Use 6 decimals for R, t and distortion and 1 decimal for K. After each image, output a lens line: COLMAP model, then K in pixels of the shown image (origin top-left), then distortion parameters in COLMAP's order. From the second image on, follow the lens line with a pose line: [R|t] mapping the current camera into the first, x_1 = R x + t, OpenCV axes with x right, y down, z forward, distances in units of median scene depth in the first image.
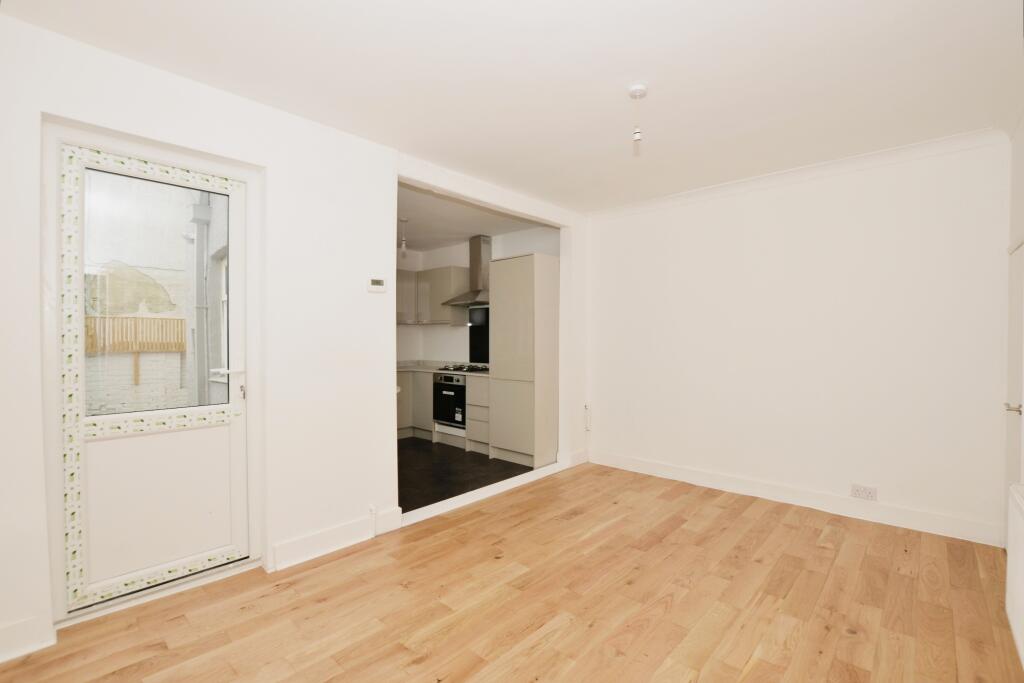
lens RADIAL K [[465.7, 0, 531.8], [0, 465.7, 333.3], [0, 0, 1]] dist [-0.018635, 0.000115]
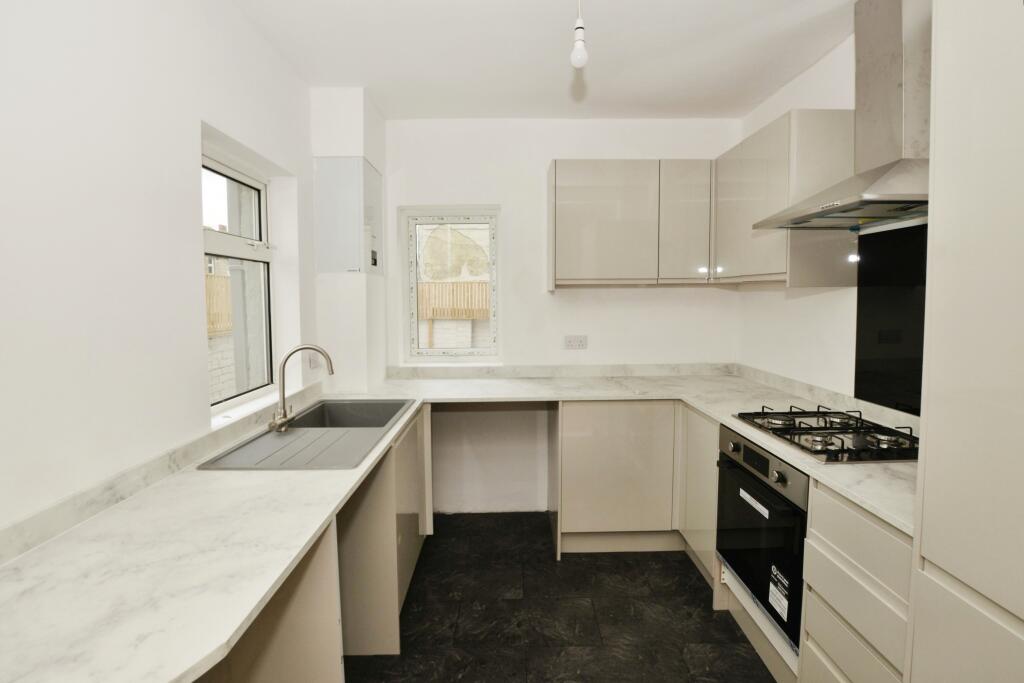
lens RADIAL K [[461.3, 0, 530.2], [0, 461.3, 322.0], [0, 0, 1]] dist [-0.019981, 0.001220]
pose [[0.691617, 0.041546, -0.721068, -0.045459], [0.011466, 0.997587, 0.068475, -0.014909], [0.722173, -0.055626, 0.689472, 0.490735]]
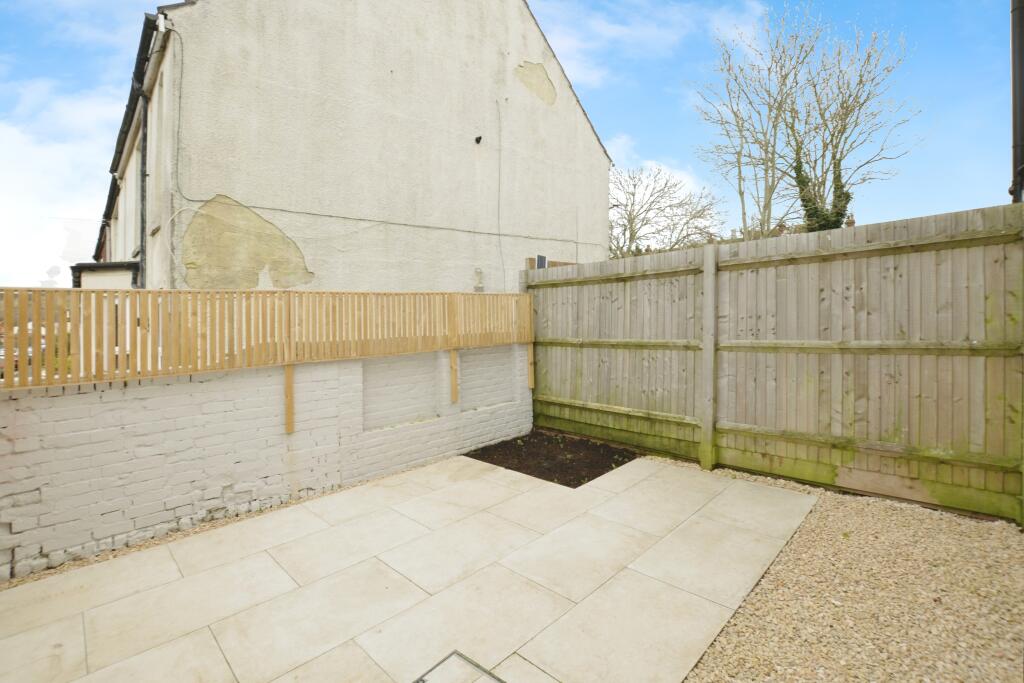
lens RADIAL K [[456.3, 0, 511.5], [0, 456.3, 296.6], [0, 0, 1]] dist [-0.000373, 0.000008]
pose [[0.996219, -0.041477, -0.076331, -0.588188], [0.039239, 0.998762, -0.030582, -0.005910], [0.077505, 0.027471, 0.996613, 0.542004]]
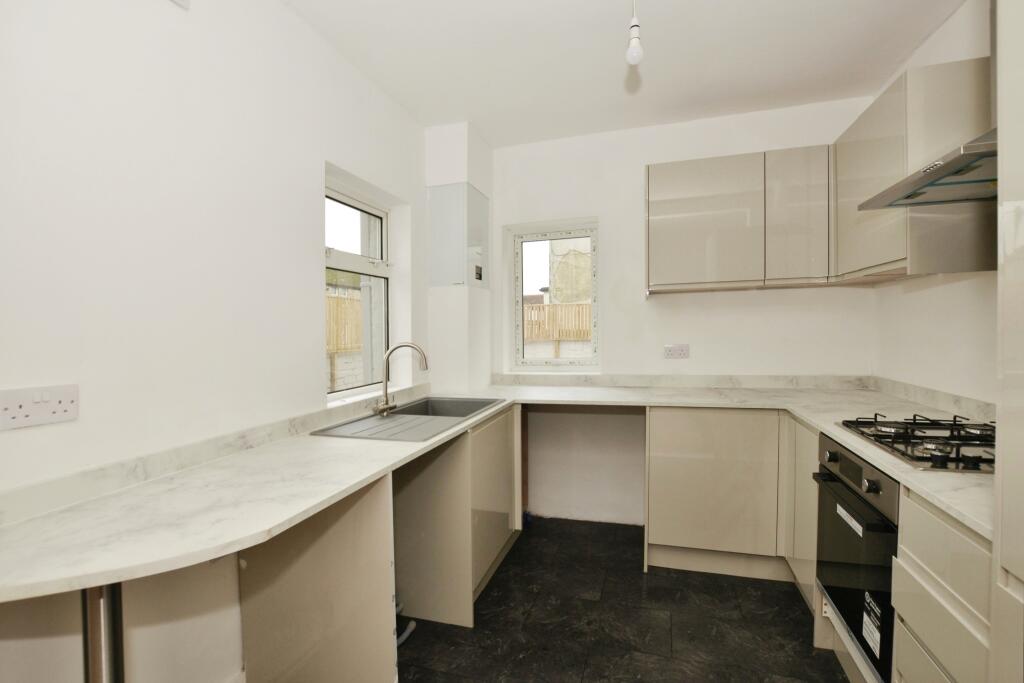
lens RADIAL K [[465.7, 0, 531.8], [0, 465.7, 333.3], [0, 0, 1]] dist [-0.018635, 0.000115]
pose [[0.437653, 0.004817, -0.899131, -0.010998], [0.032312, 0.999255, 0.021082, 0.003634], [0.898563, -0.038279, 0.437171, 0.518088]]
